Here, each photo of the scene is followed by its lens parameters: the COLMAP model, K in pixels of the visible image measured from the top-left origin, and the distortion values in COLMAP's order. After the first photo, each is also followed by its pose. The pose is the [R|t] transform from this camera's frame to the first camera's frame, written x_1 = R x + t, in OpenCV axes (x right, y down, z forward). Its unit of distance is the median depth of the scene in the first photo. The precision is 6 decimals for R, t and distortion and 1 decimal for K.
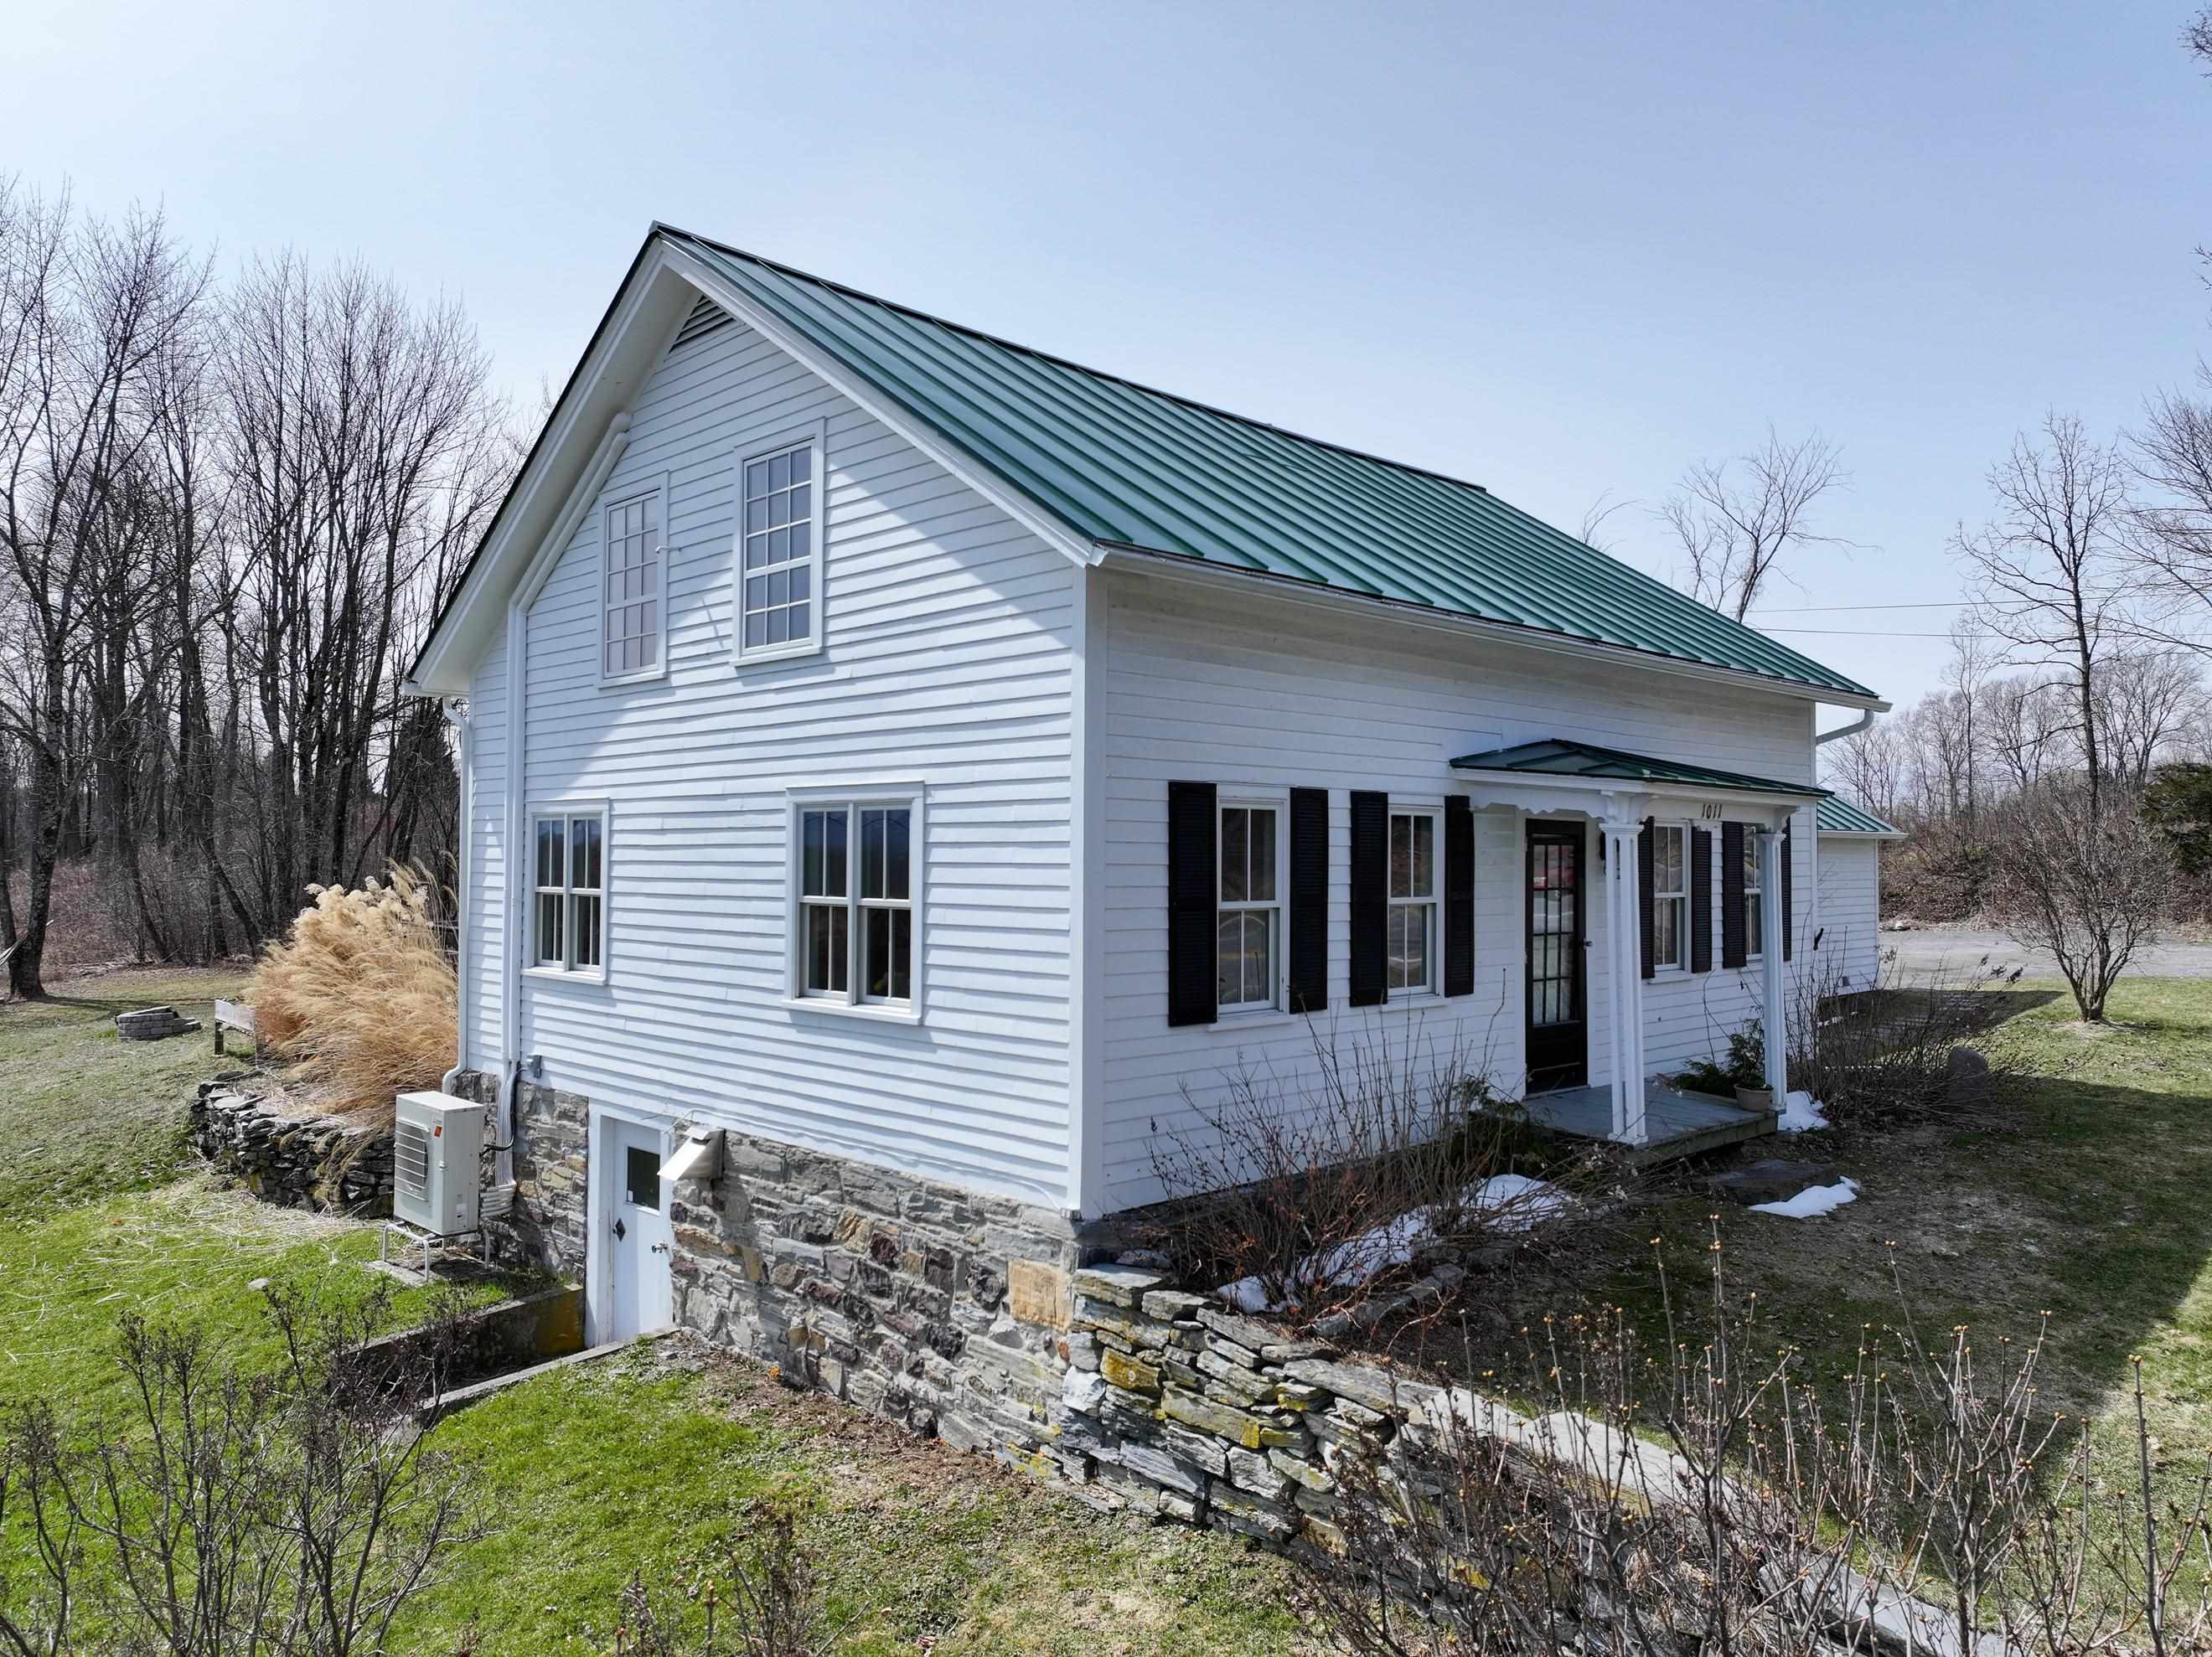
lens RADIAL K [[1561.0, 0, 1101.5], [0, 1561.0, 827.9], [0, 0, 1]] dist [-0.002291, 0.001656]
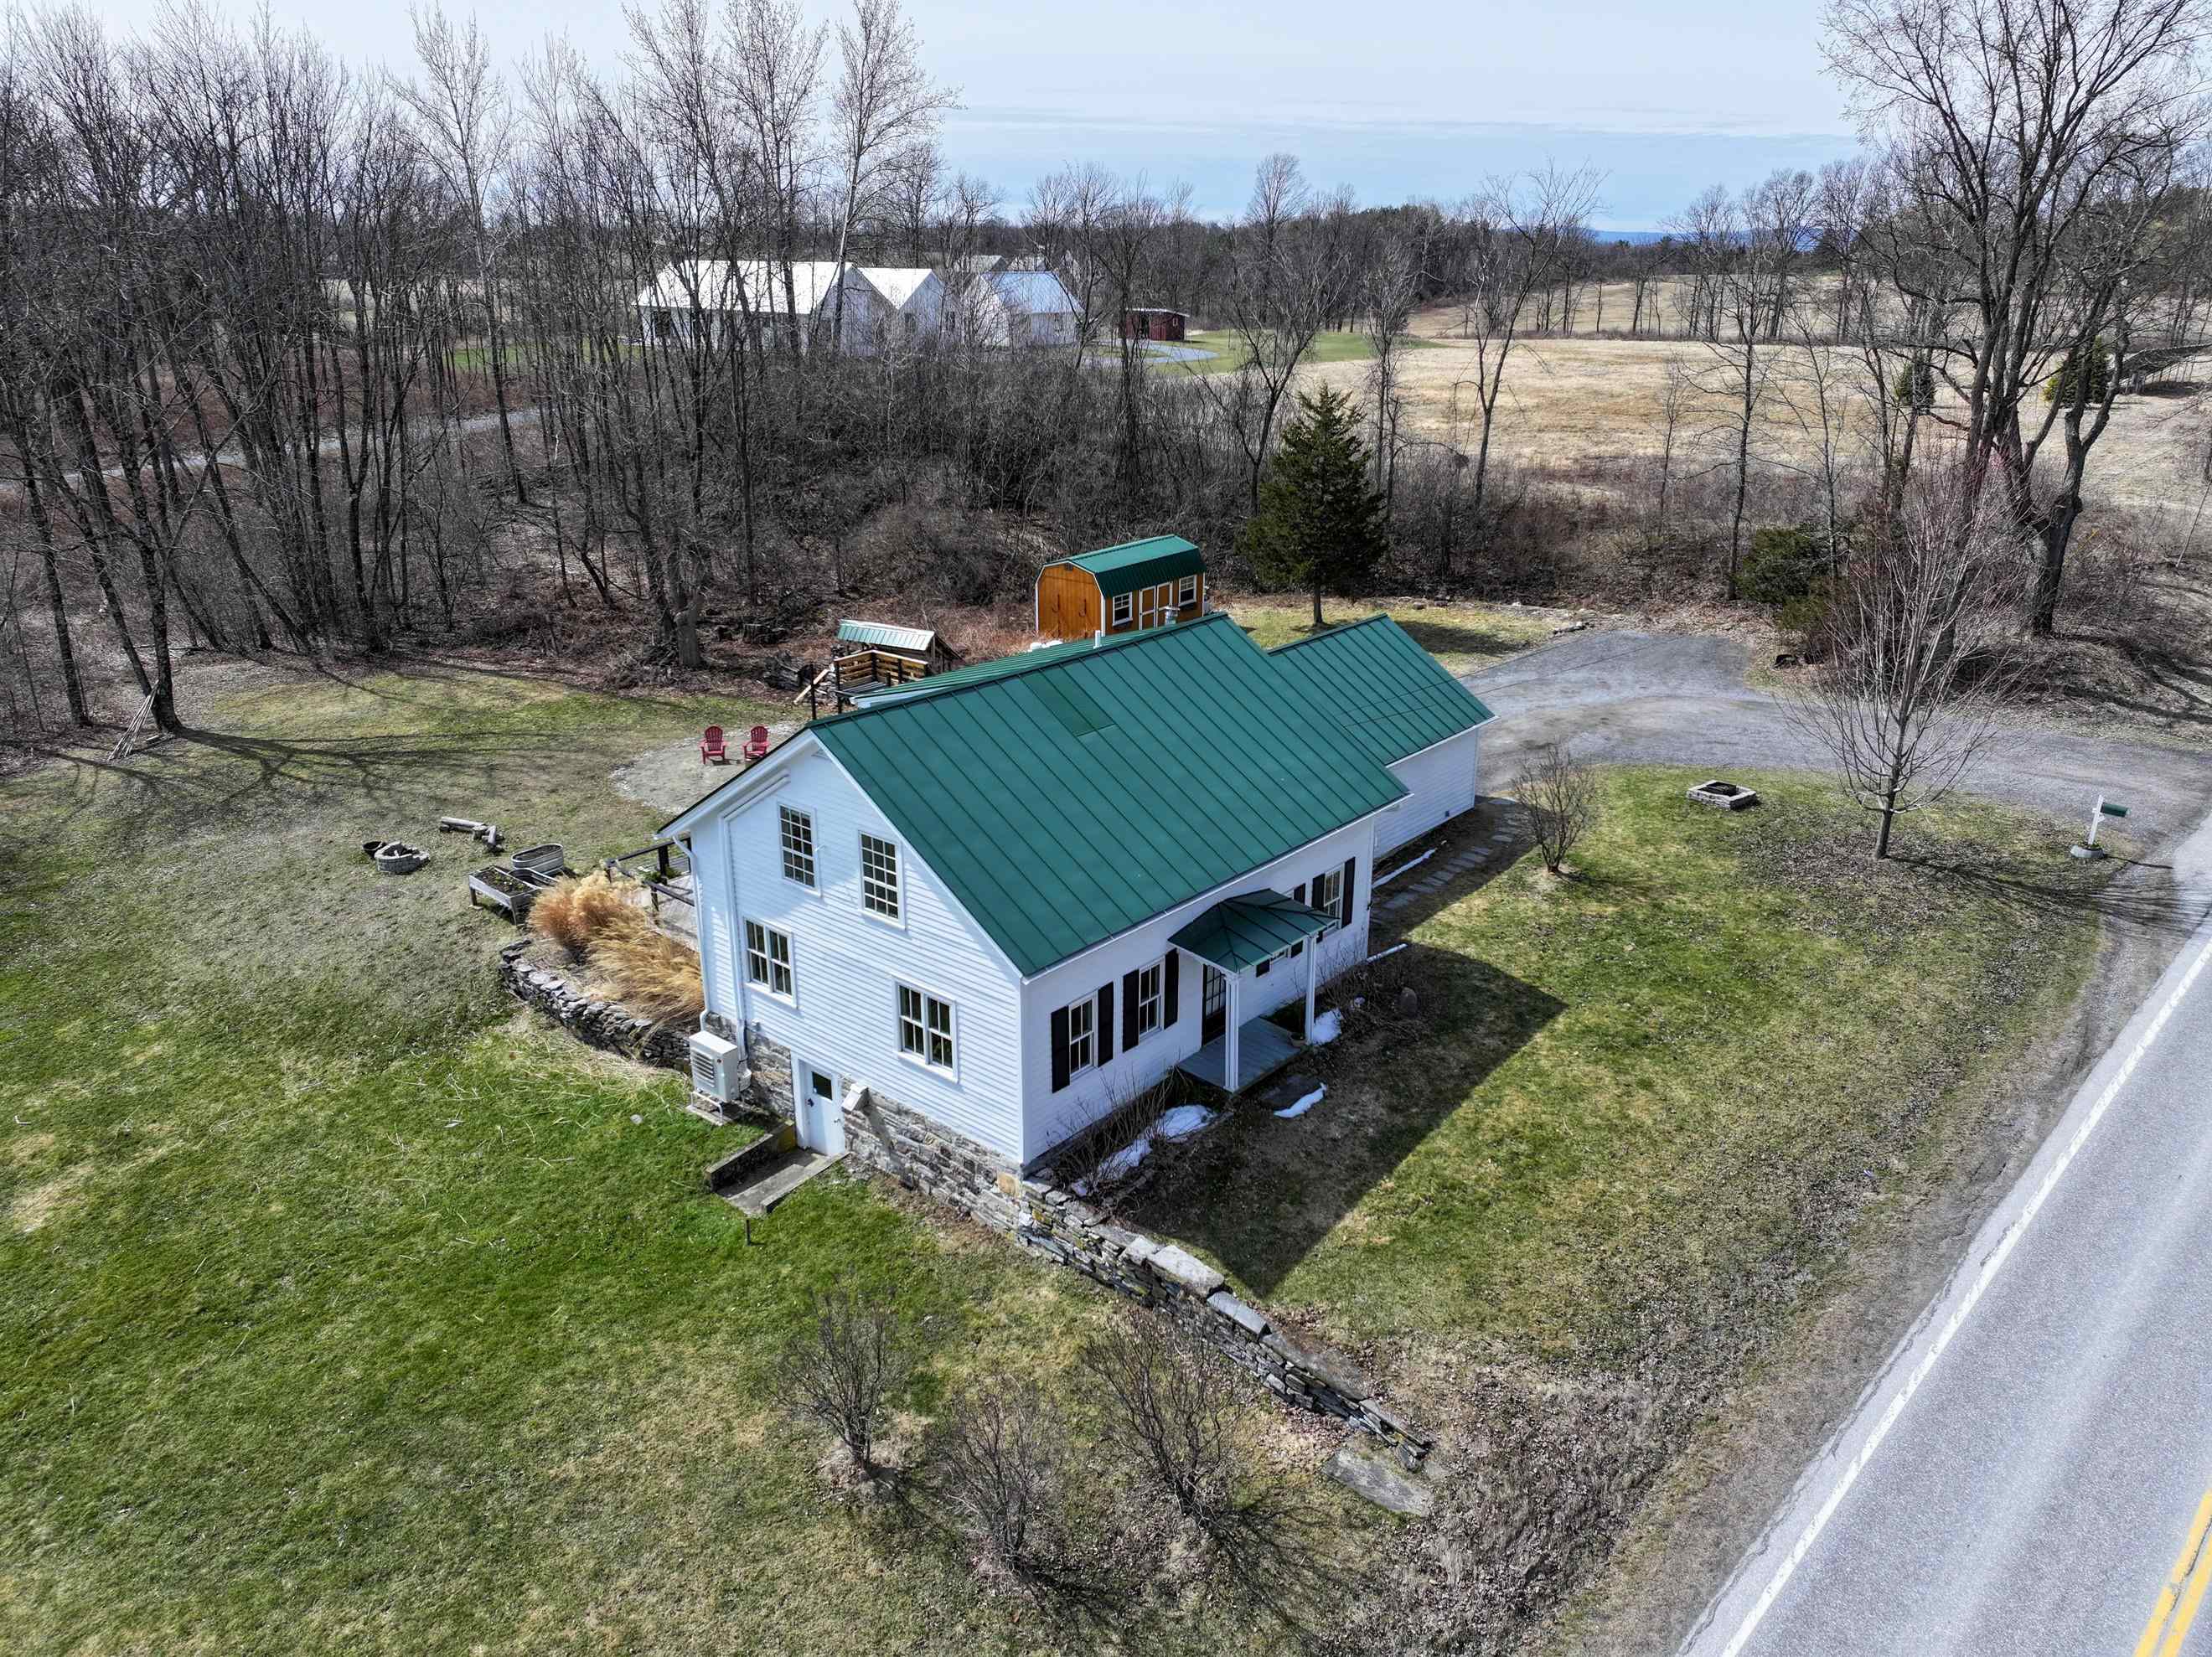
lens RADIAL K [[1561.0, 0, 1102.7], [0, 1561.0, 833.0], [0, 0, 1]] dist [-0.002291, 0.001656]
pose [[0.996233, -0.032822, 0.080271, -0.067918], [0.000876, 0.929375, 0.369135, -1.198726], [-0.086718, -0.367674, 0.925903, -1.265815]]
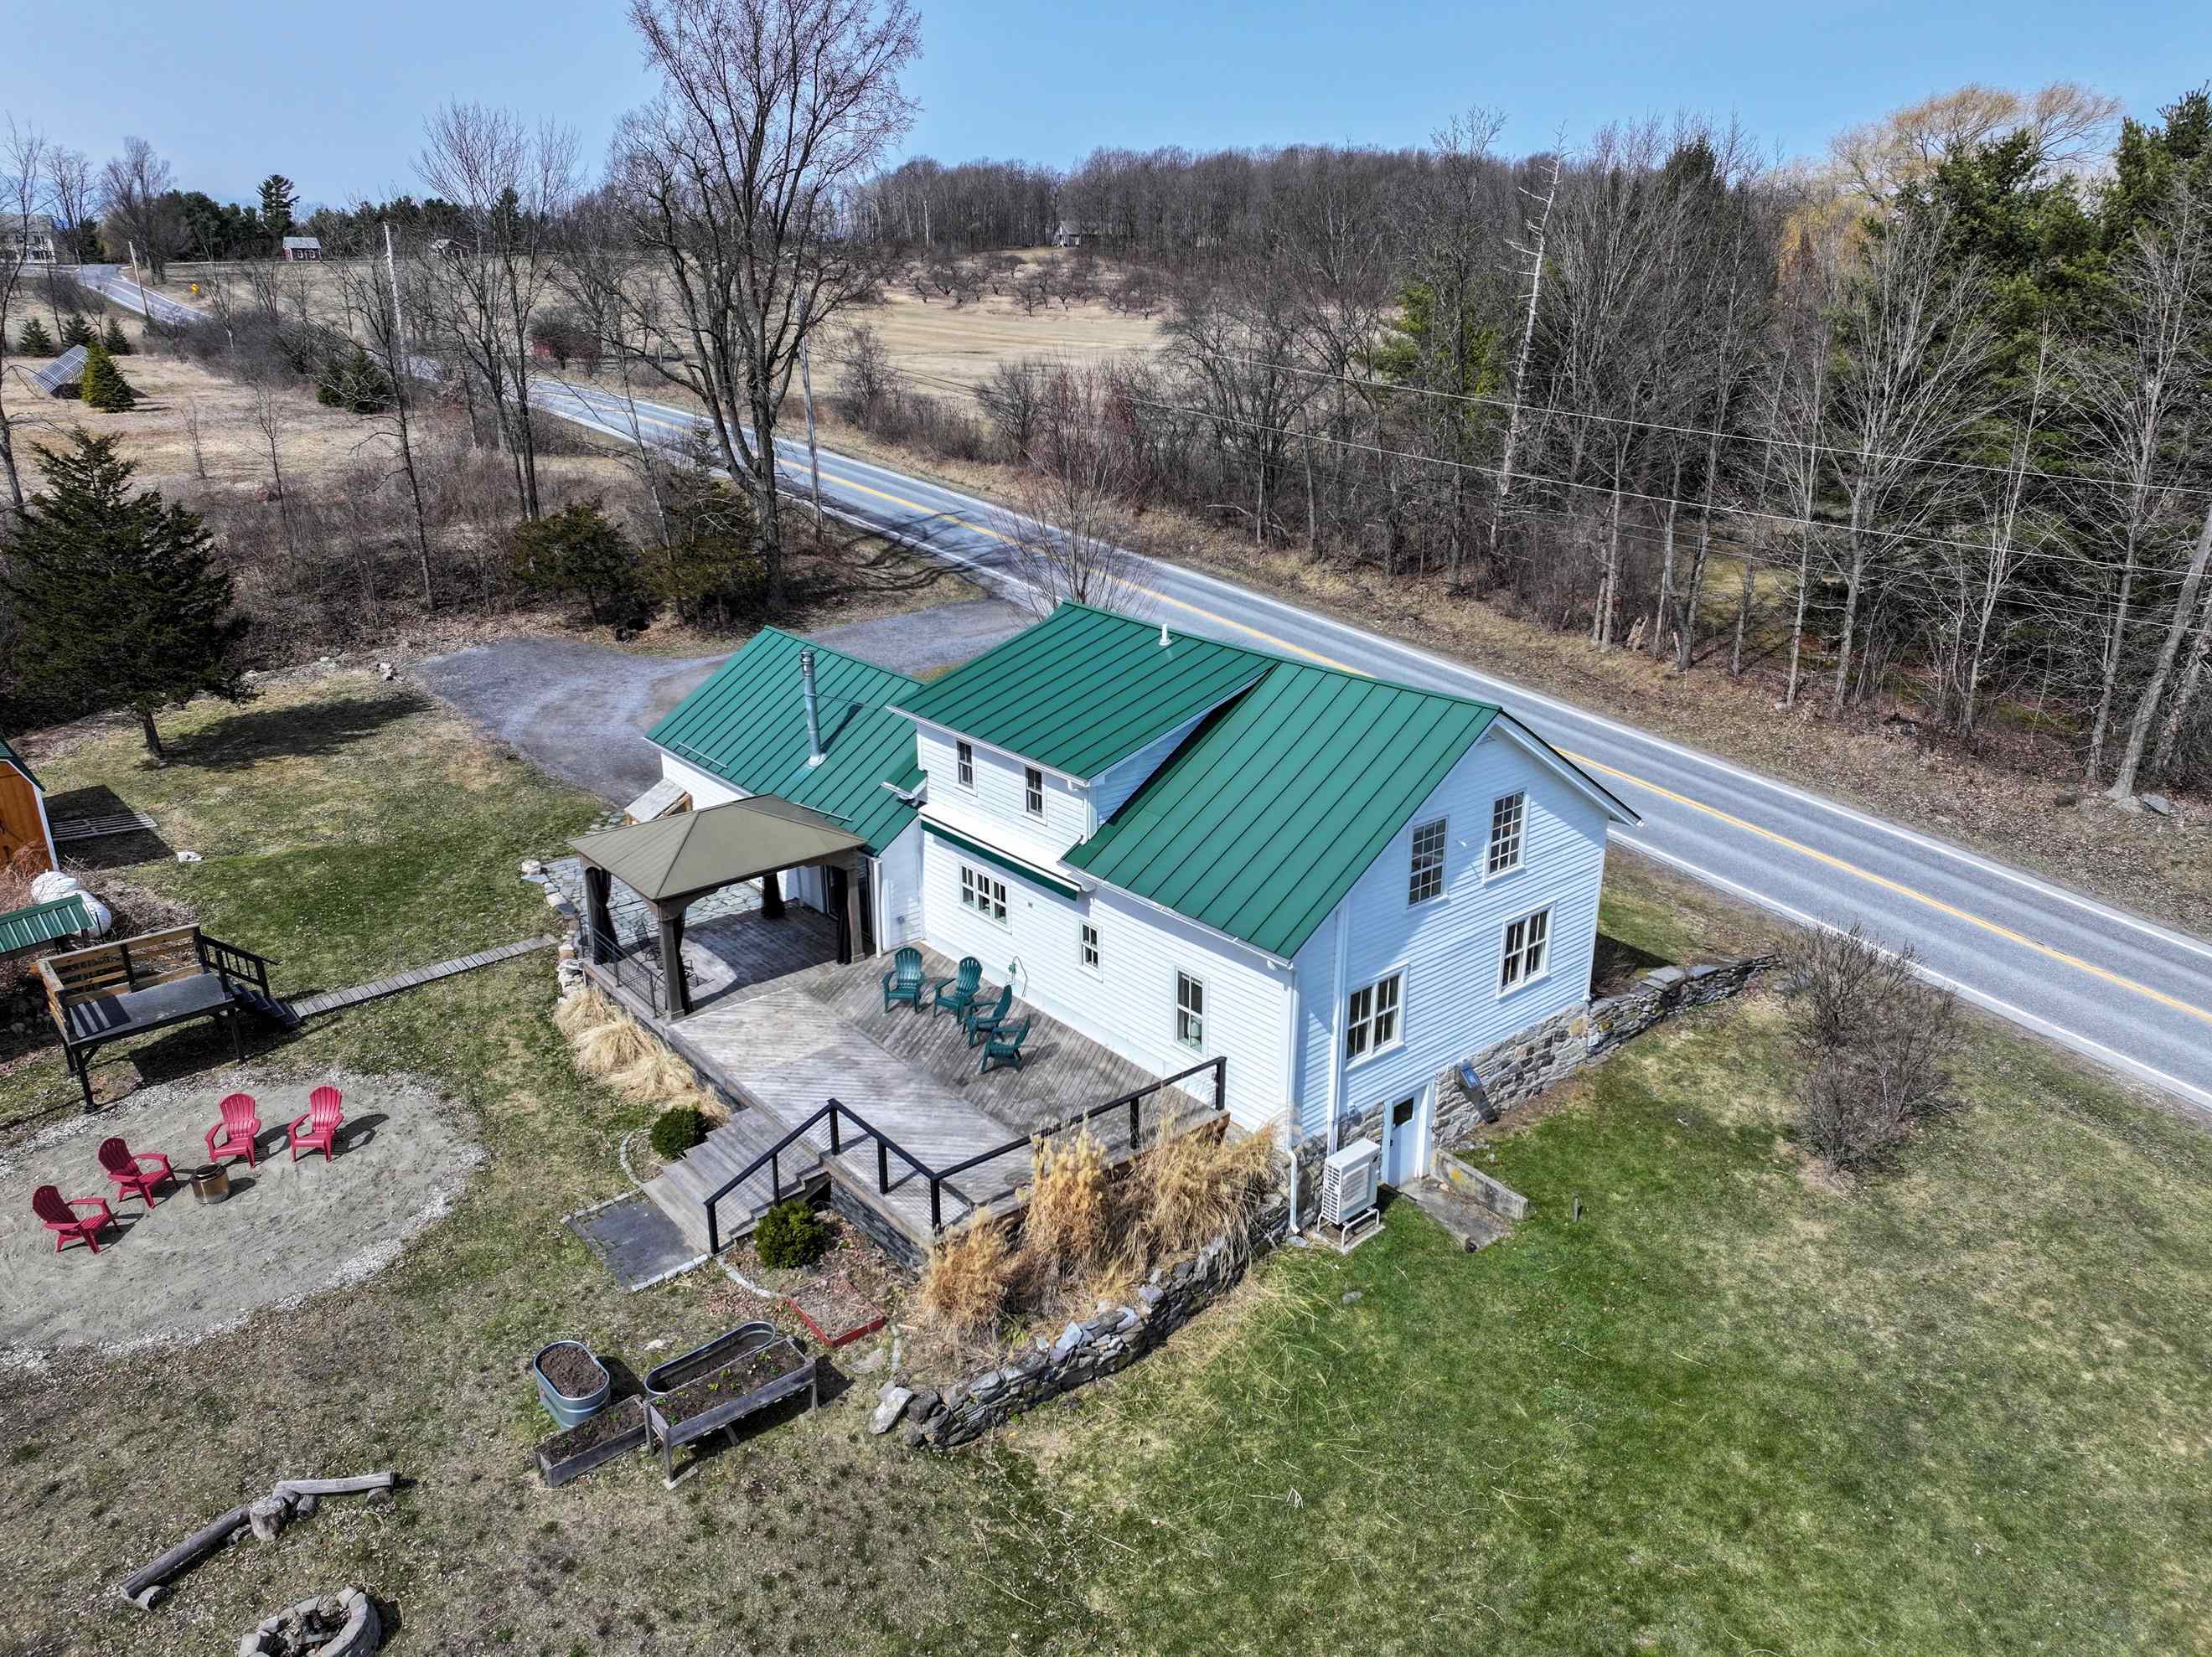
lens RADIAL K [[1561.0, 0, 1105.5], [0, 1561.0, 820.3], [0, 0, 1]] dist [-0.002291, 0.001656]
pose [[0.074162, -0.344198, 0.935963, -2.765973], [-0.016270, 0.938005, 0.346239, -1.125634], [-0.997113, -0.040906, 0.063964, 1.606016]]
